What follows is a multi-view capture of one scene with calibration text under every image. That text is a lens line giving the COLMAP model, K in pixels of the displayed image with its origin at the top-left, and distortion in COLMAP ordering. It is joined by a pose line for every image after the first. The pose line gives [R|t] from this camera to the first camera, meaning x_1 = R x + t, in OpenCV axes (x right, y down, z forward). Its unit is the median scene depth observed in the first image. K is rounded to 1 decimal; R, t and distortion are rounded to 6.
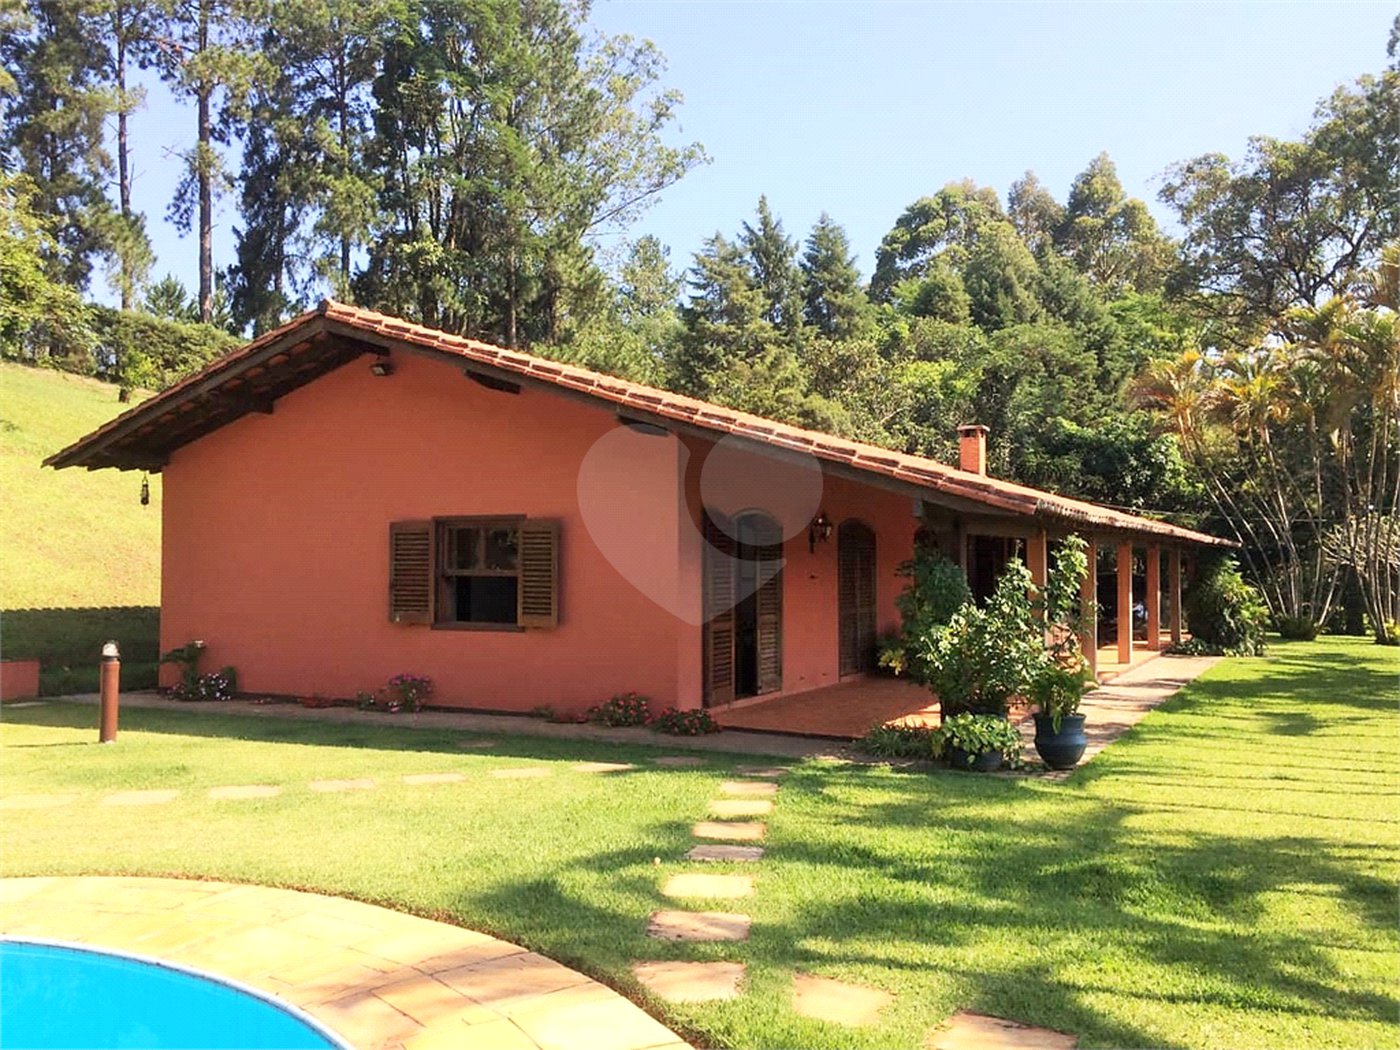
lens RADIAL K [[1171.6, 0, 684.1], [0, 1171.6, 520.5], [0, 0, 1]] dist [0.082304, -0.116033]
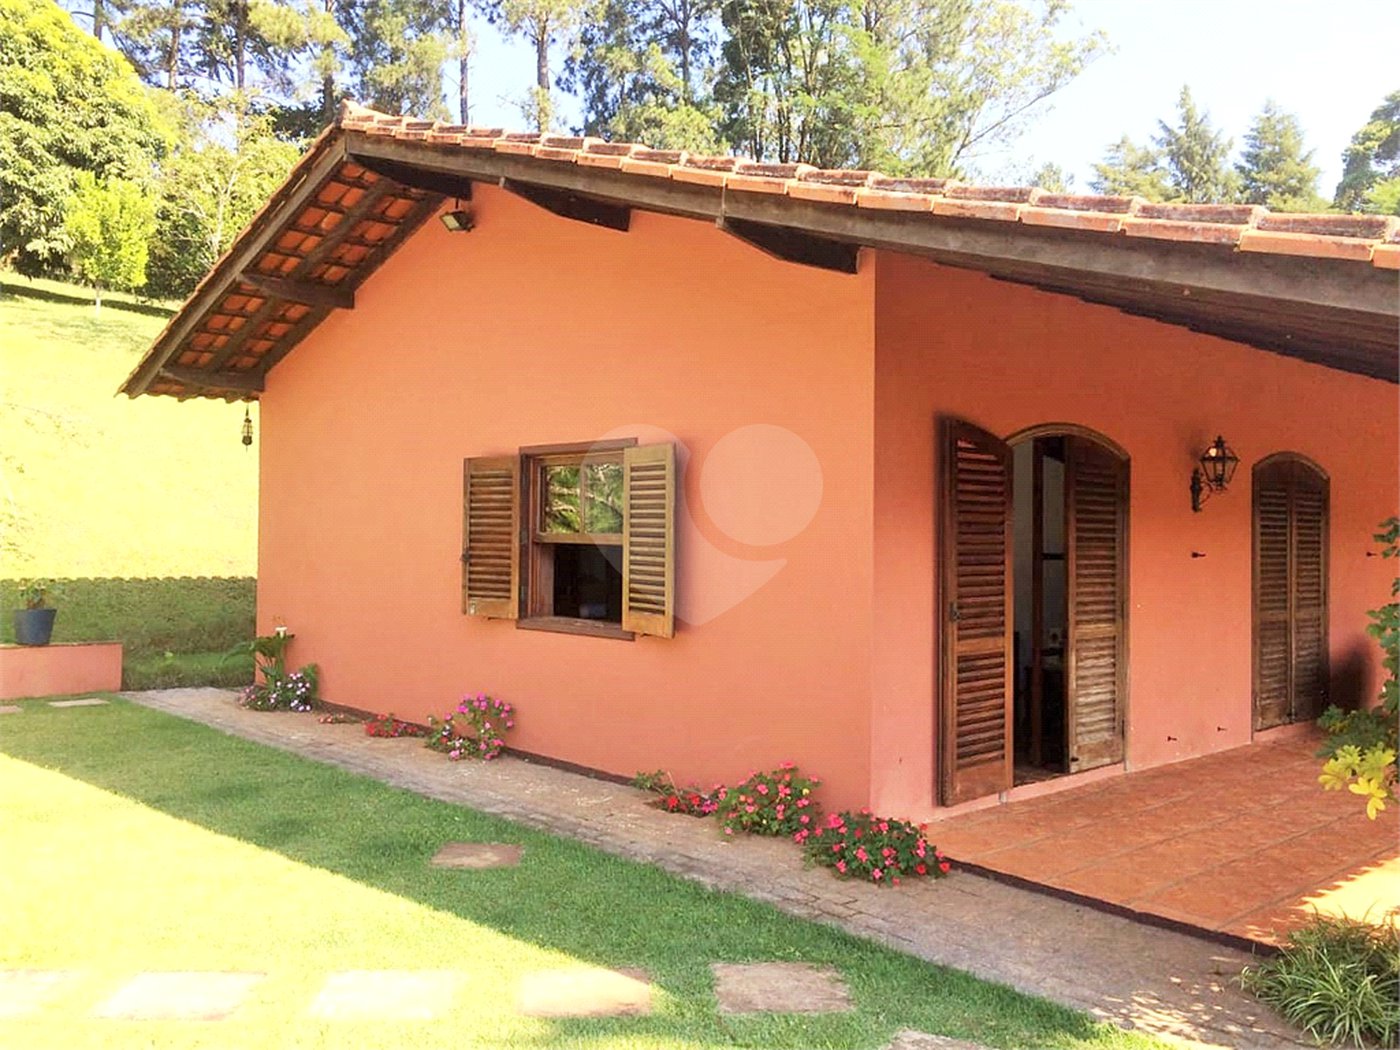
lens RADIAL K [[1171.6, 0, 684.1], [0, 1171.6, 520.5], [0, 0, 1]] dist [0.082304, -0.116033]
pose [[0.941565, 0.006815, -0.336762, 0.022295], [0.000510, 0.999765, 0.021656, 0.006196], [0.336831, -0.020562, 0.941341, 0.124668]]
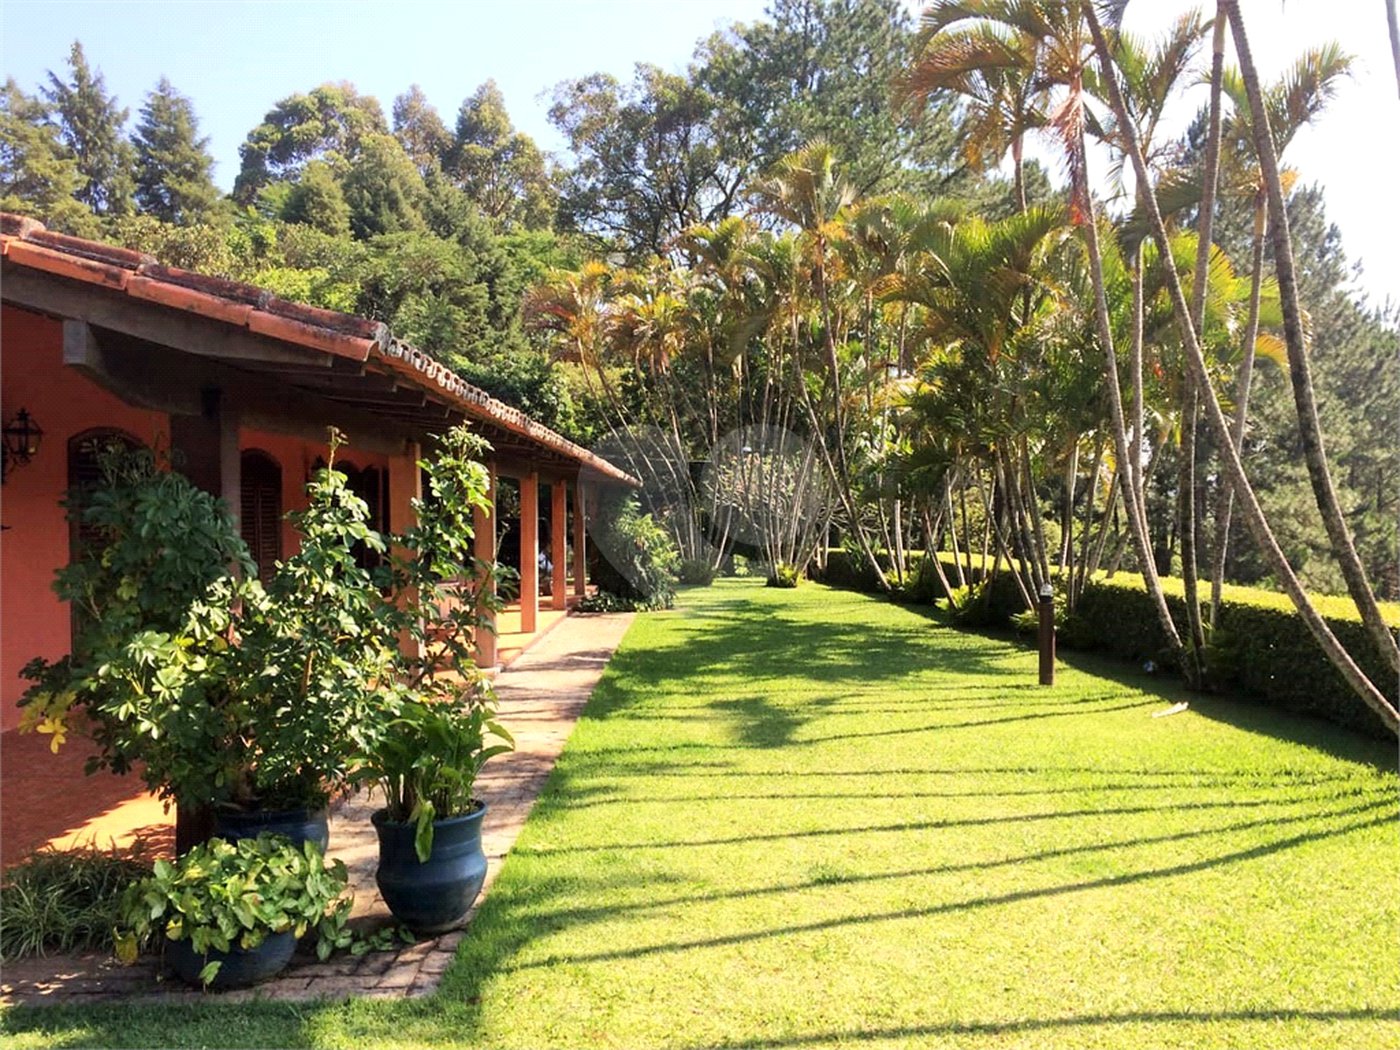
lens RADIAL K [[1179.7, 0, 692.6], [0, 1179.7, 523.8], [0, 0, 1]] dist [0.079854, -0.113271]
pose [[0.874140, -0.017910, 0.485343, 0.037820], [-0.004070, 0.999015, 0.044196, 0.006448], [-0.485656, -0.040608, 0.873206, 0.113061]]
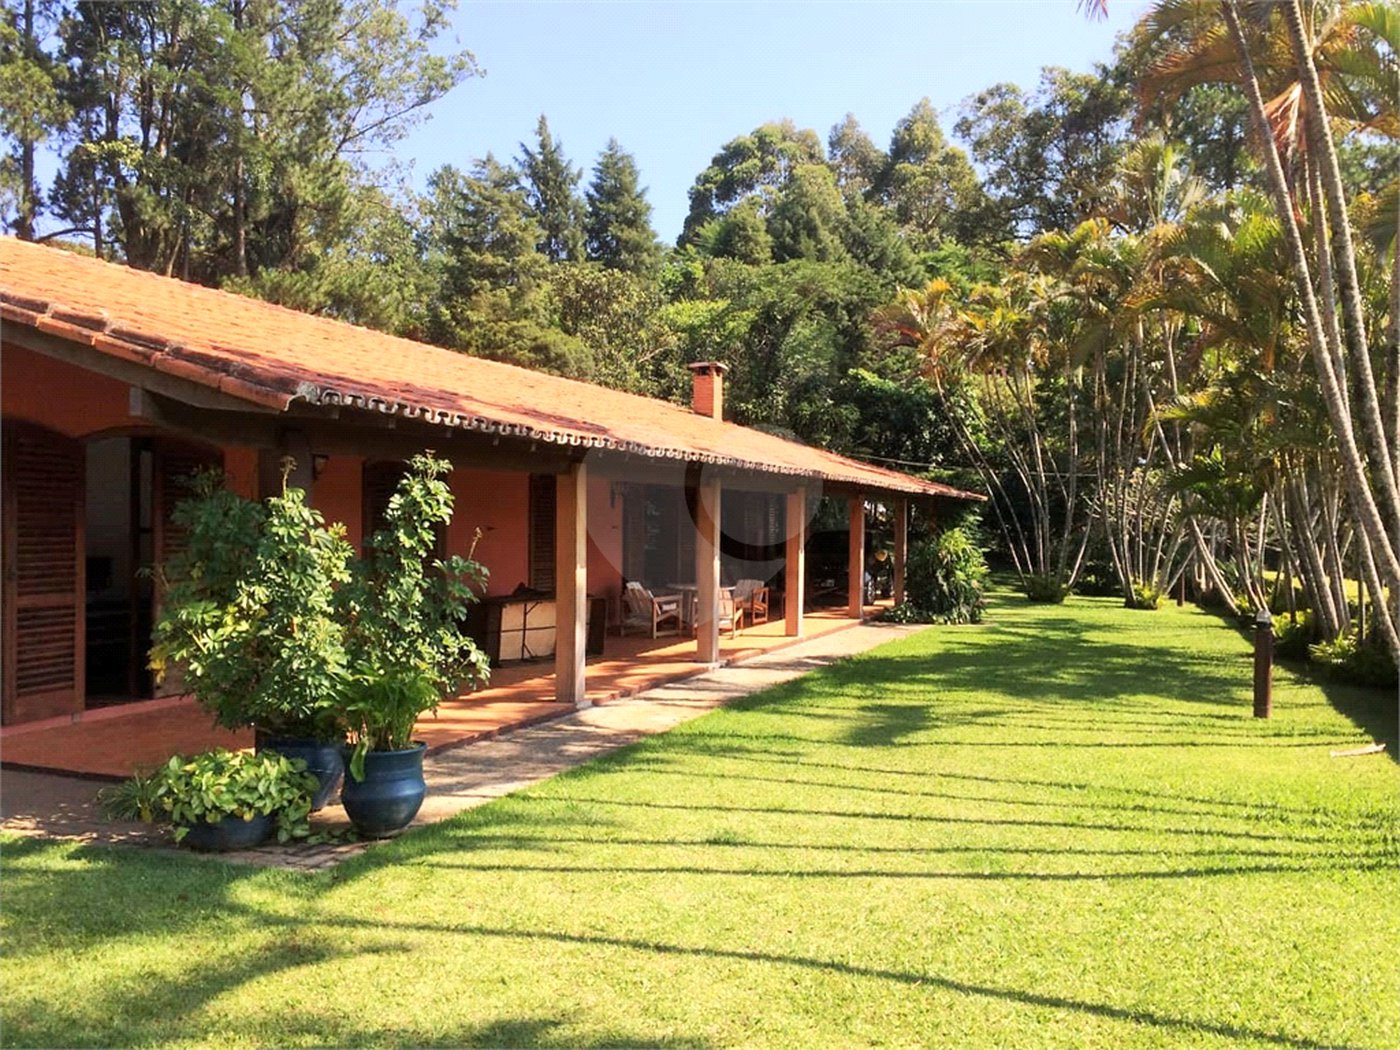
lens RADIAL K [[1179.7, 0, 692.6], [0, 1179.7, 523.8], [0, 0, 1]] dist [0.079854, -0.113271]
pose [[0.992897, 0.001557, 0.118968, 0.082882], [-0.005776, 0.999366, 0.035129, 0.005638], [-0.118838, -0.035566, 0.992276, 0.077963]]
